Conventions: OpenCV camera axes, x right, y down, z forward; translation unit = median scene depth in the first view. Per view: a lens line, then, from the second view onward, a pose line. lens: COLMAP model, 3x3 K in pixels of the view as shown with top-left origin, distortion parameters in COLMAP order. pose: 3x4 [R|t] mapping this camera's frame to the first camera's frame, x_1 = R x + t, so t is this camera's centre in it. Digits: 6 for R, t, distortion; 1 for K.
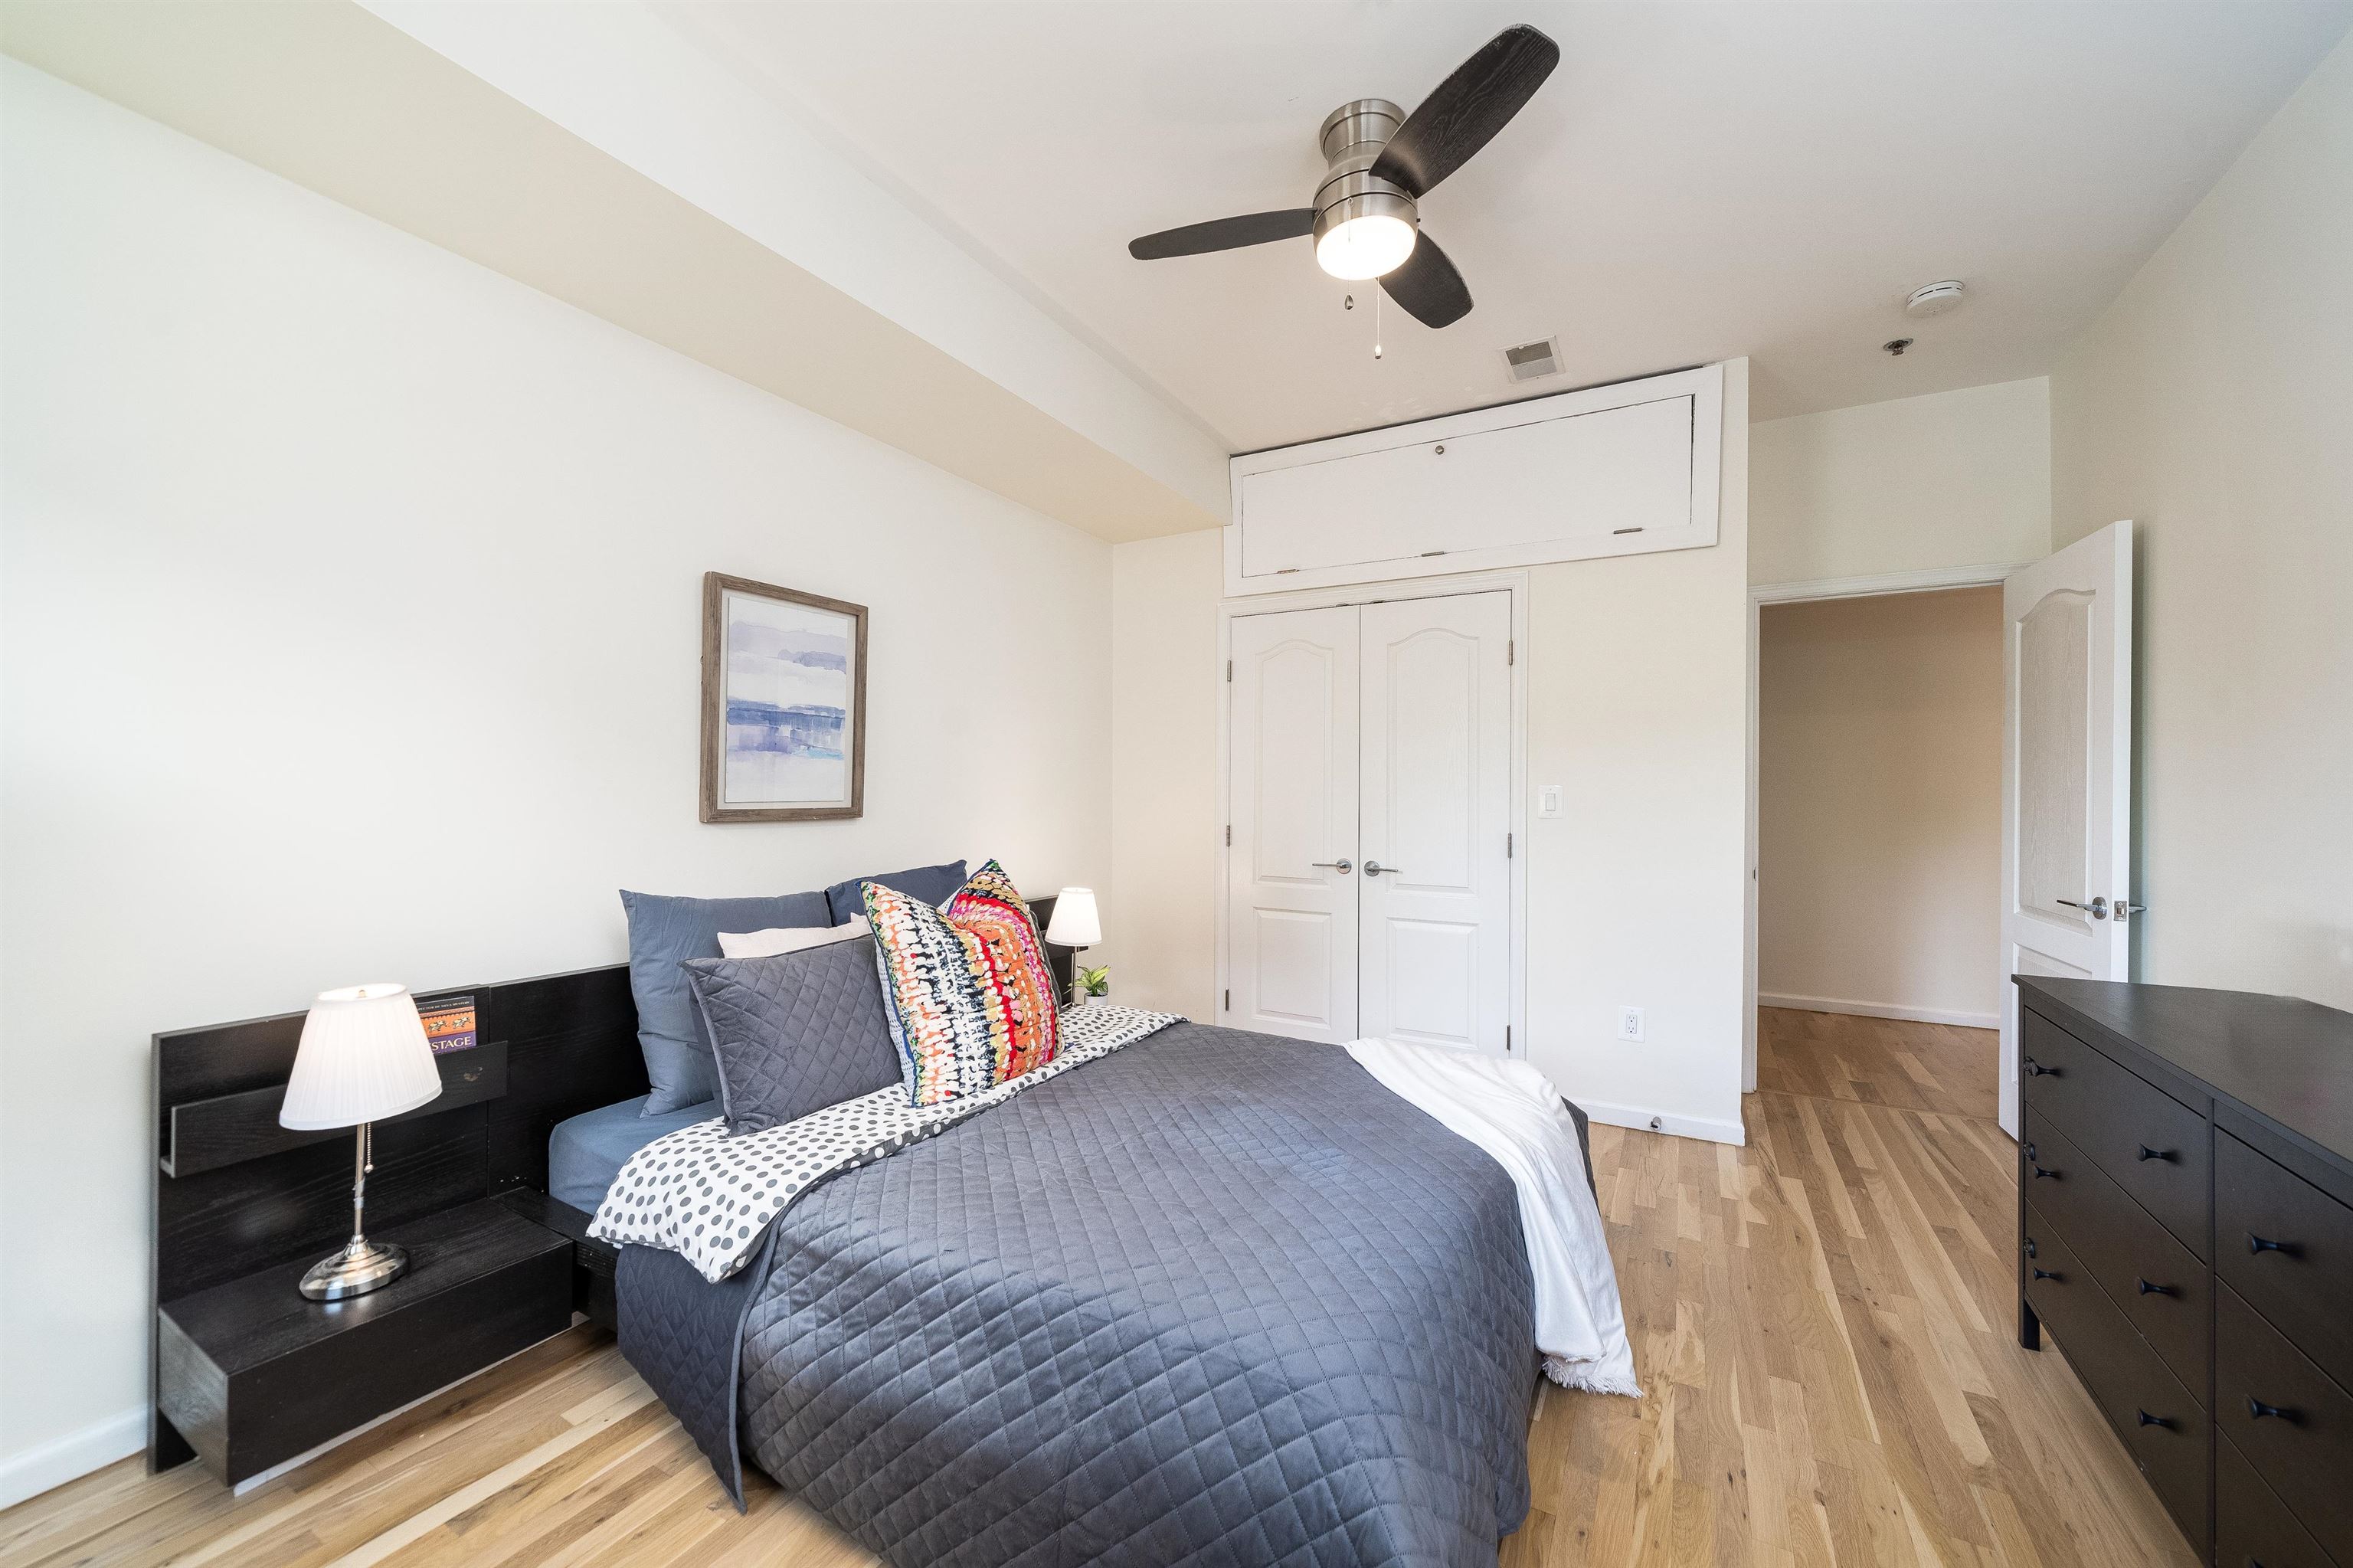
lens RADIAL K [[864.7, 0, 1199.3], [0, 864.7, 785.9], [0, 0, 1]] dist [-0.001304, -0.000021]
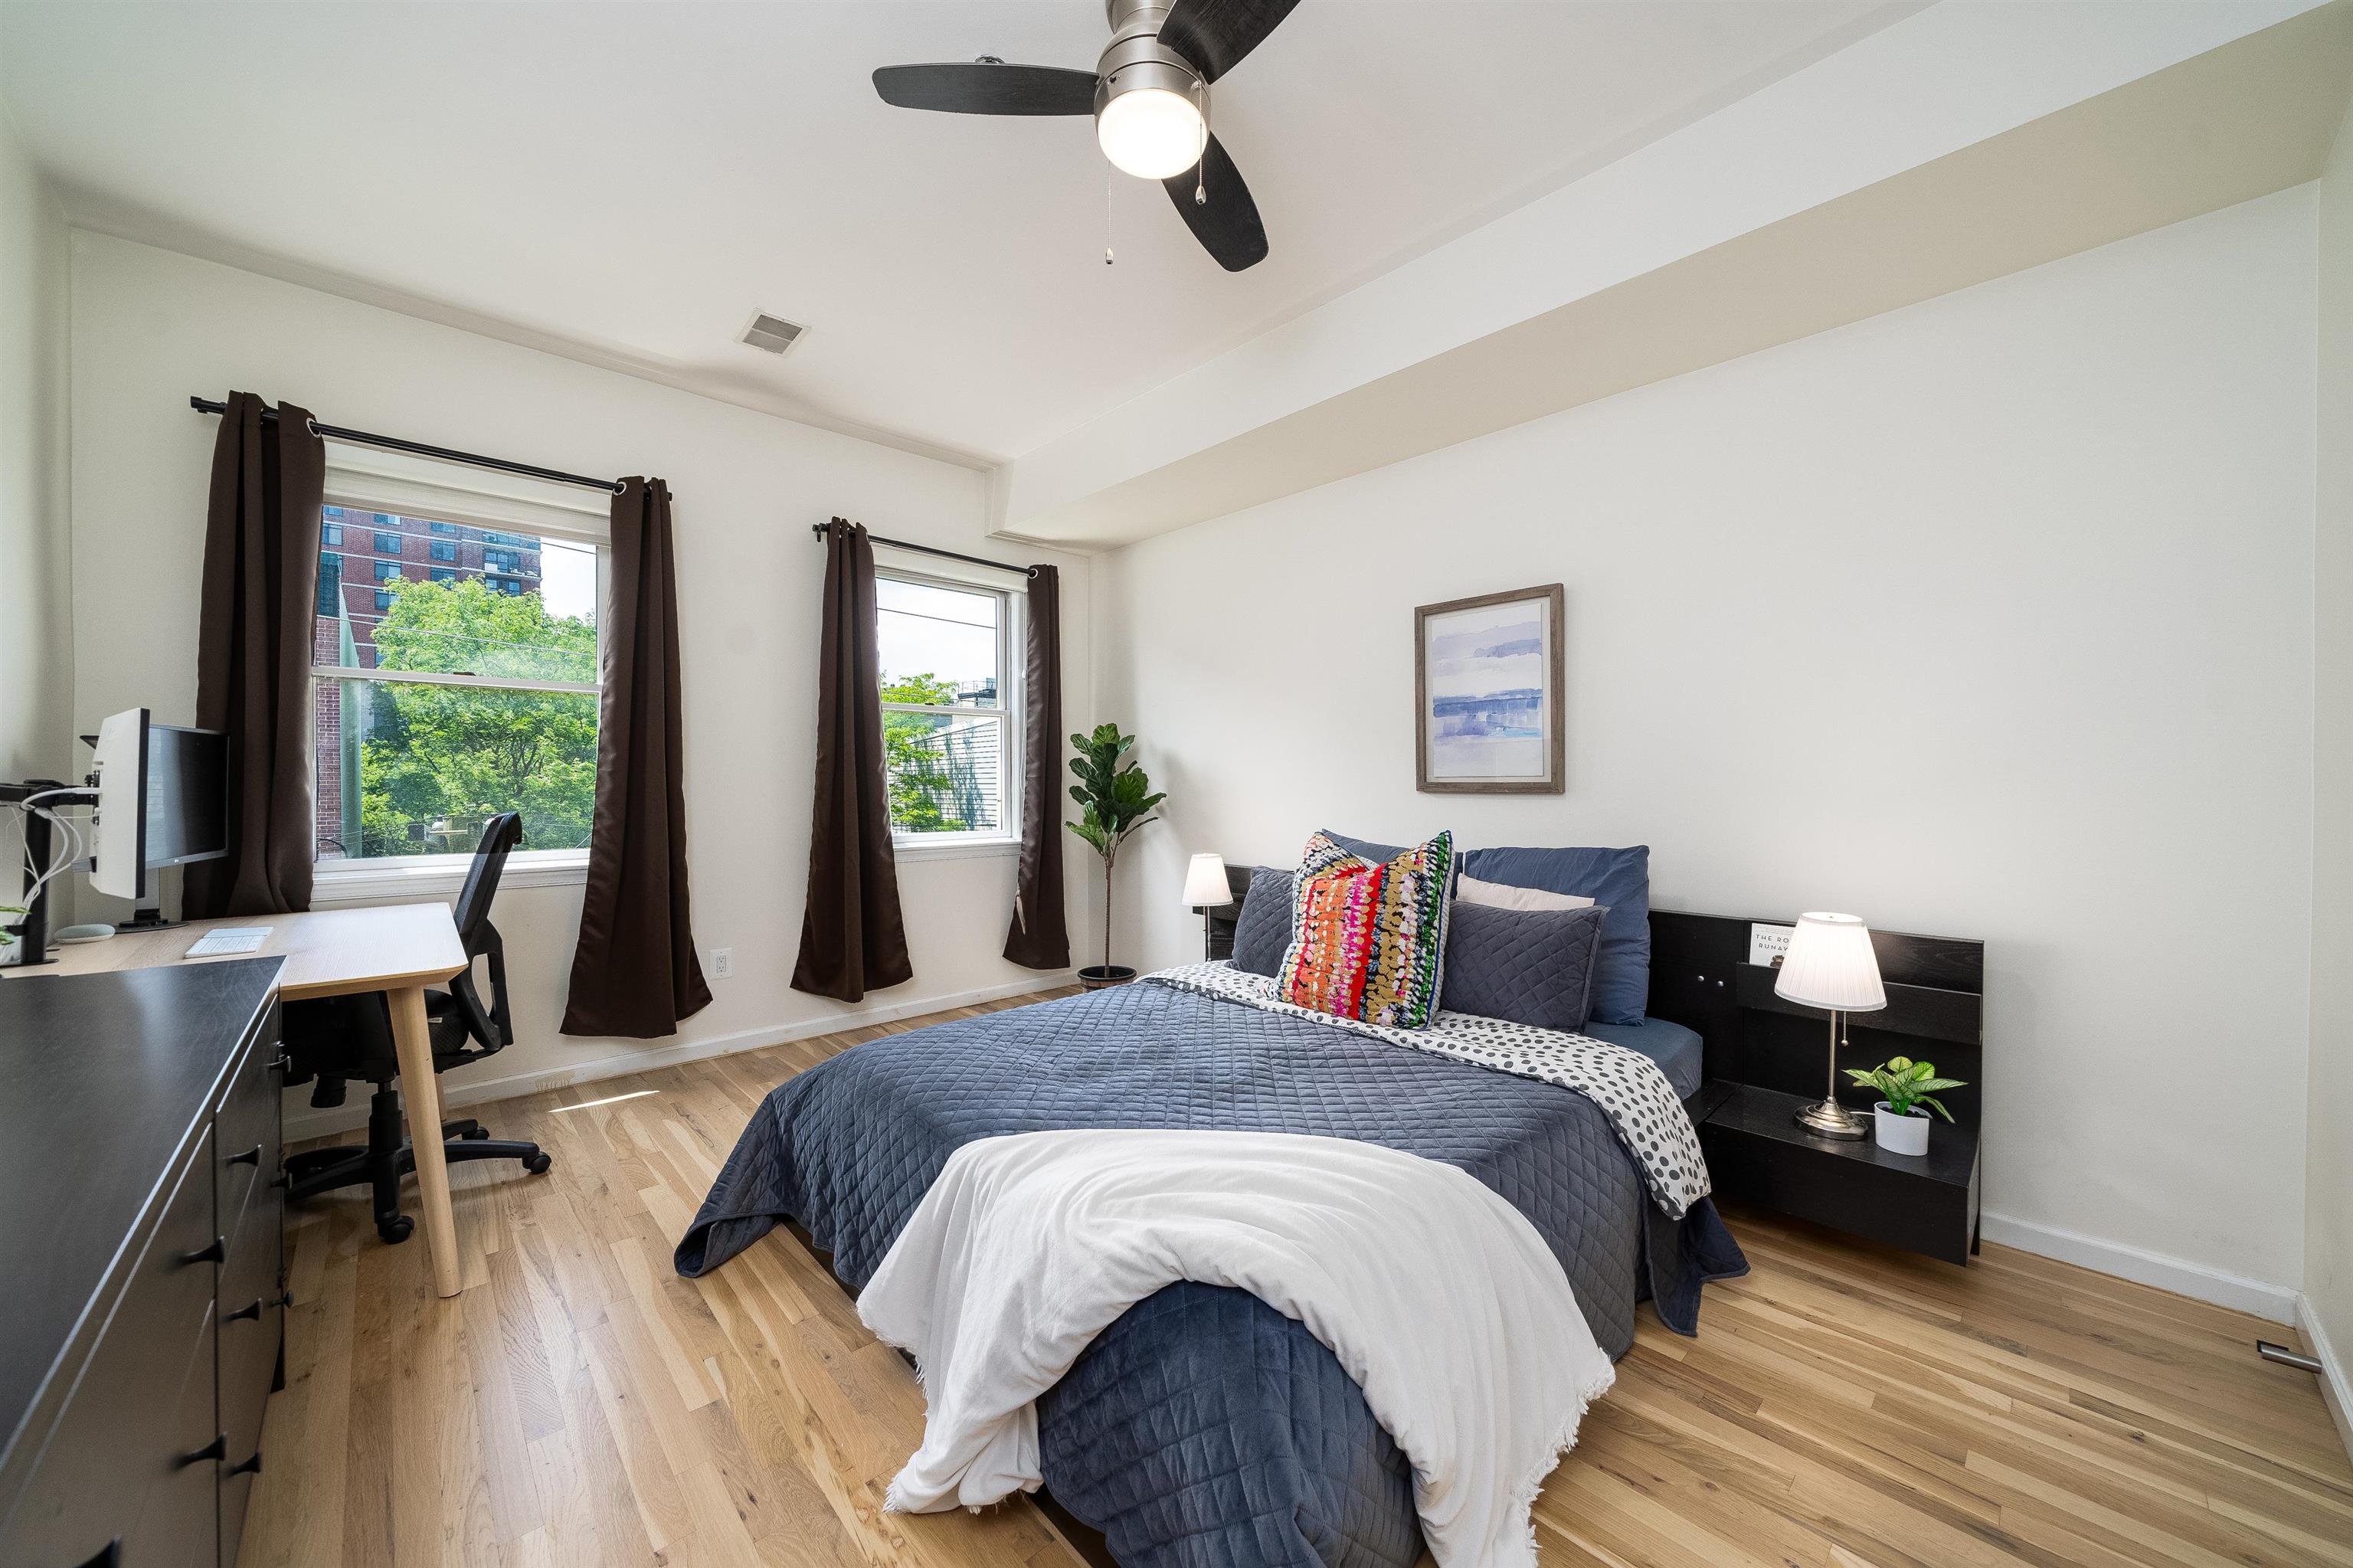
lens RADIAL K [[864.7, 0, 1199.3], [0, 864.7, 785.9], [0, 0, 1]] dist [-0.001304, -0.000021]
pose [[-0.285378, 0.000014, -0.958415, 0.797537], [0.001446, 0.999999, -0.000416, 0.032462], [0.958414, -0.001505, -0.285378, 1.010170]]
